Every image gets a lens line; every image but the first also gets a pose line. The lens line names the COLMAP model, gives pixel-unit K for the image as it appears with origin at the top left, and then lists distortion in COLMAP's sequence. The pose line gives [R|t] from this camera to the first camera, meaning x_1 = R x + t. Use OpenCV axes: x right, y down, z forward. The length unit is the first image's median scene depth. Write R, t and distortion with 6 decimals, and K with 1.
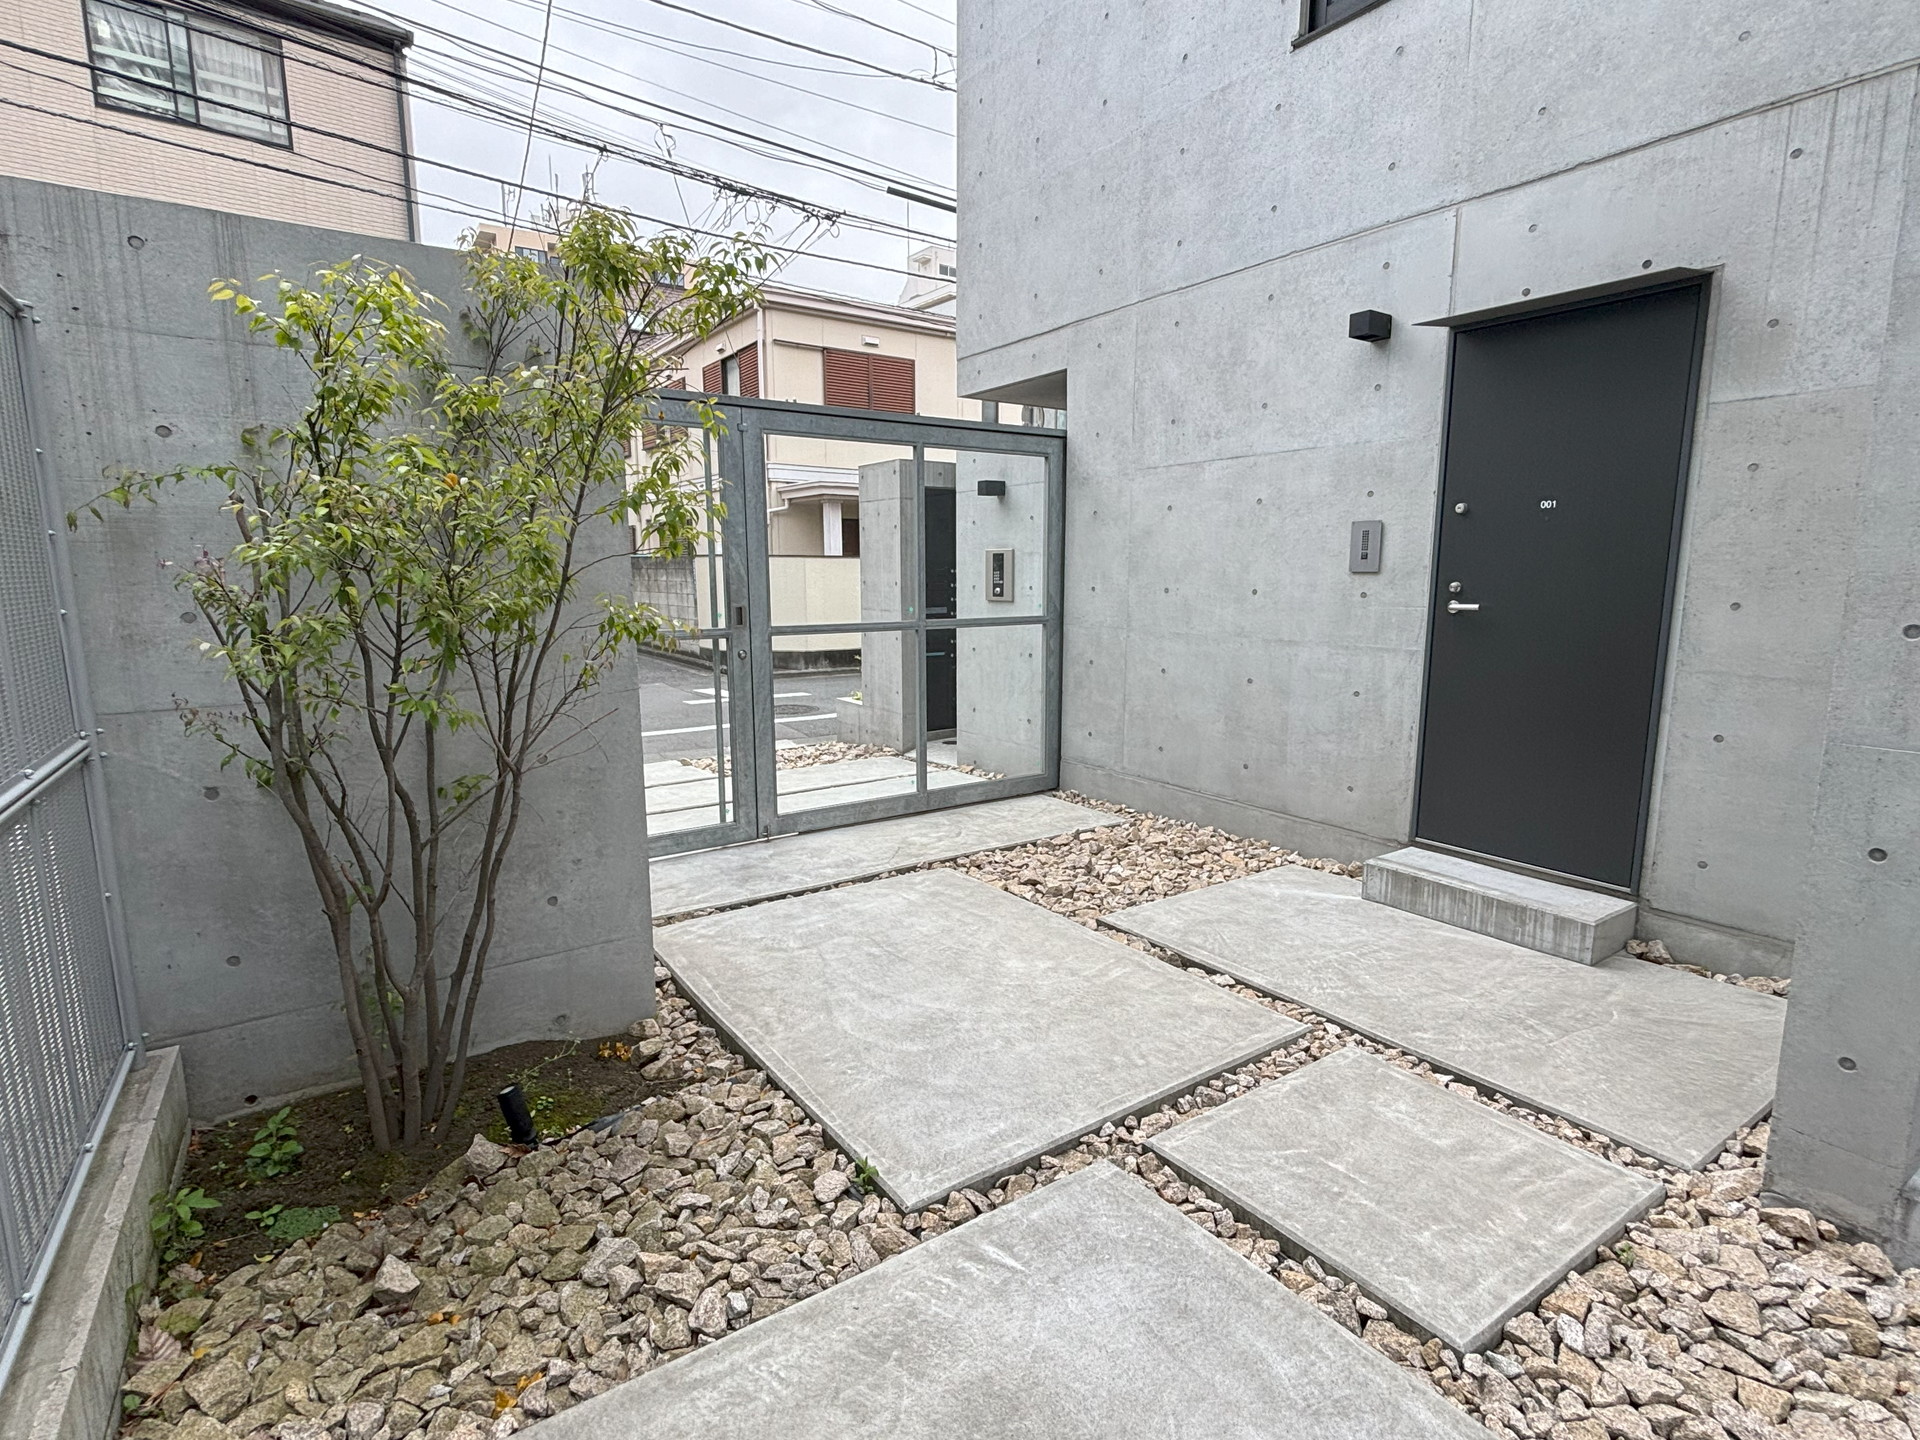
lens RADIAL K [[968.9, 0, 969.5], [0, 968.9, 724.9], [0, 0, 1]] dist [0.000686, -0.000272]
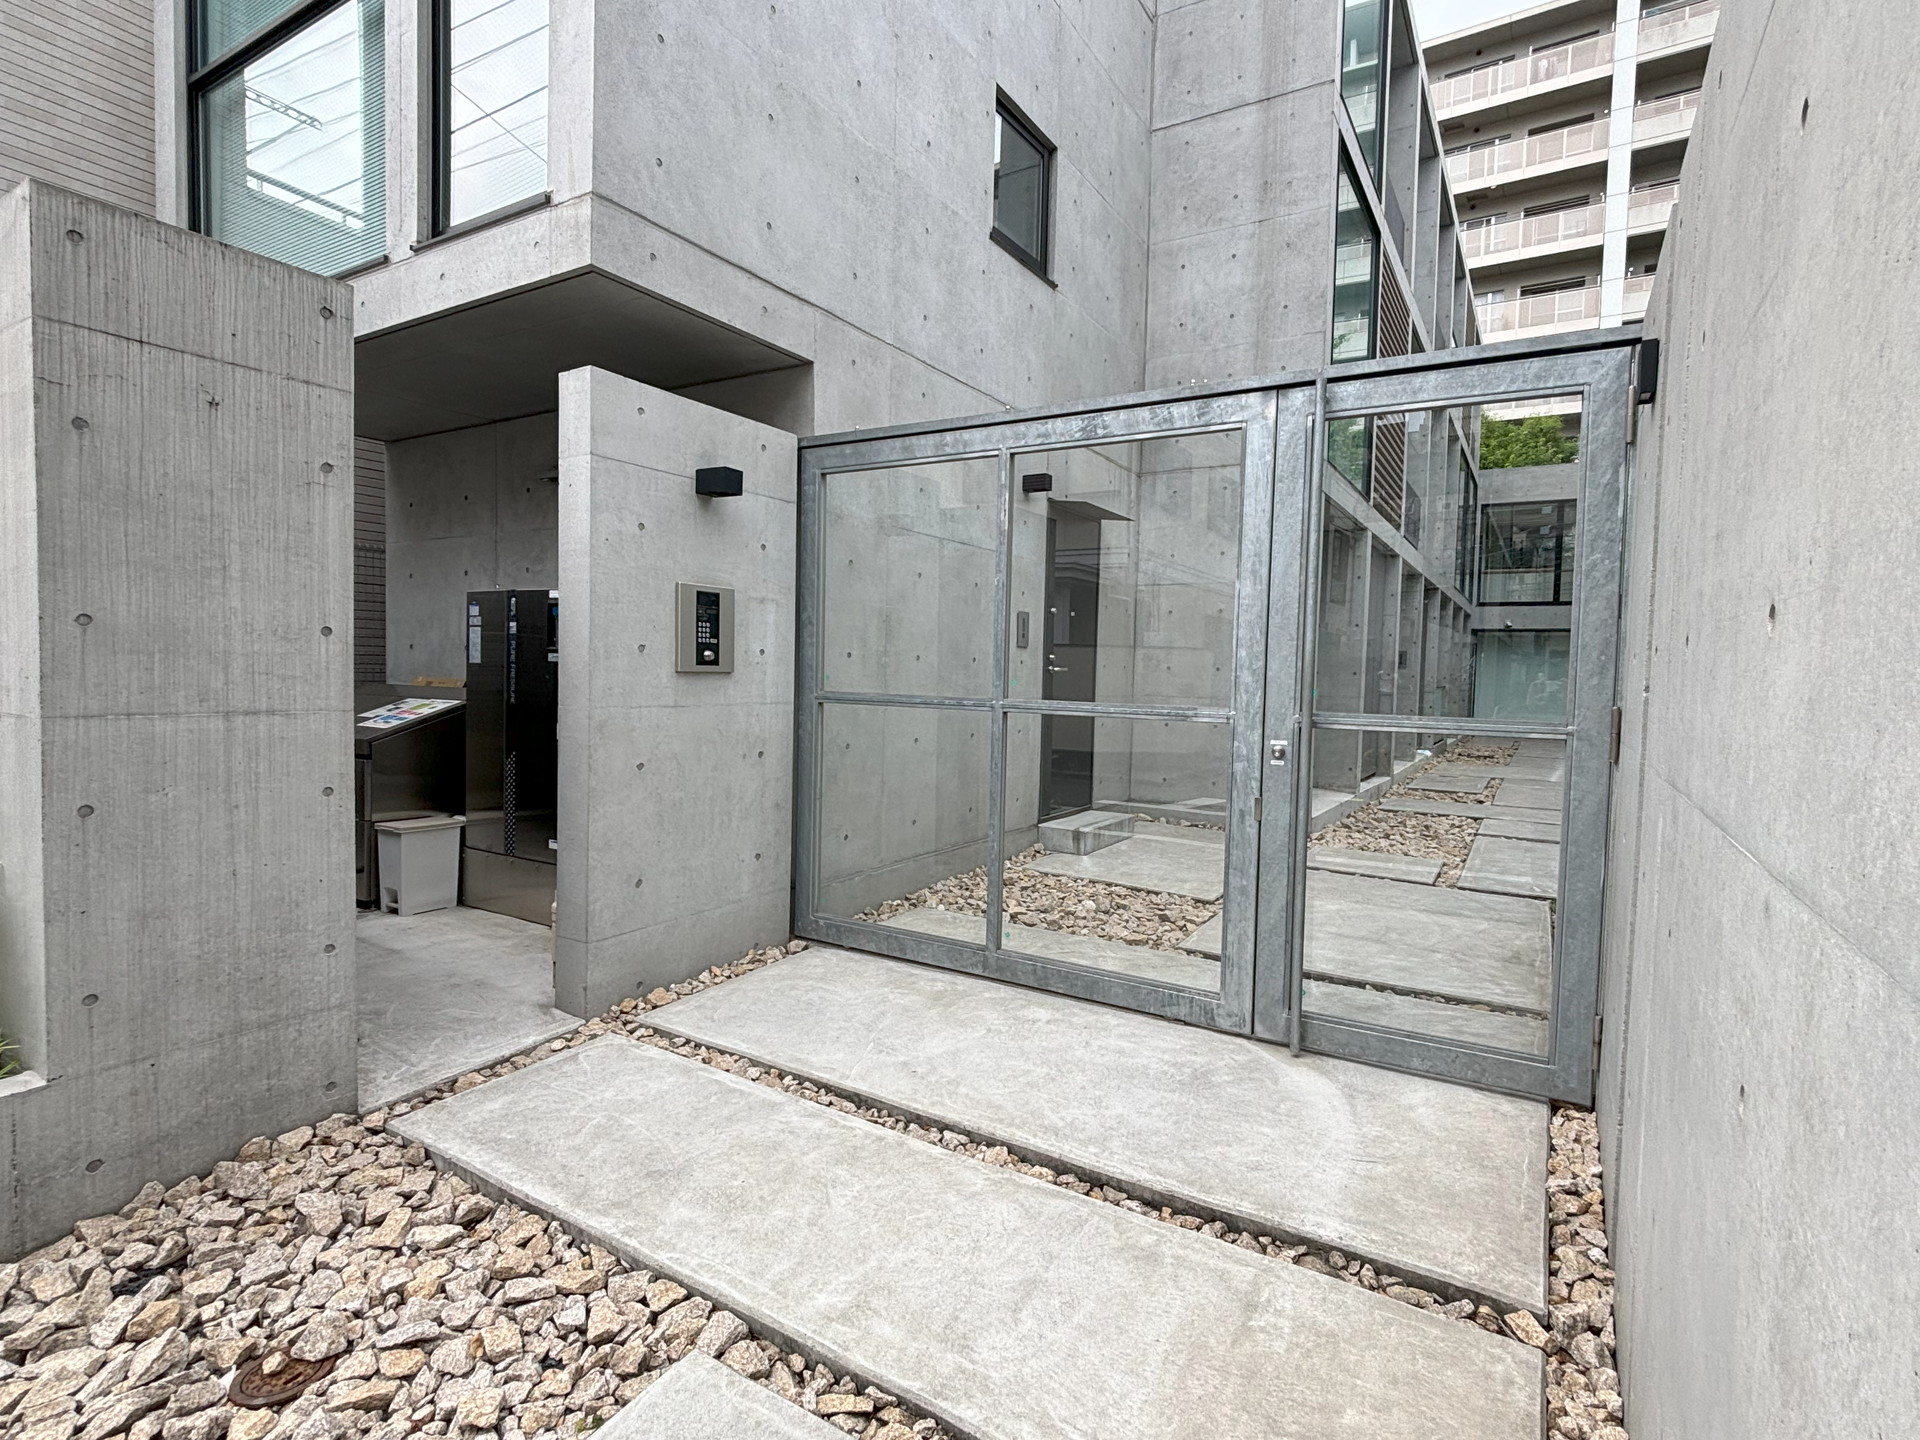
lens RADIAL K [[968.9, 0, 948.7], [0, 968.9, 713.3], [0, 0, 1]] dist [0.000686, -0.000272]
pose [[-0.397628, -0.051132, 0.916121, -0.663987], [0.120888, 0.986823, 0.107548, -0.174562], [-0.909548, 0.153512, -0.386207, 1.282667]]
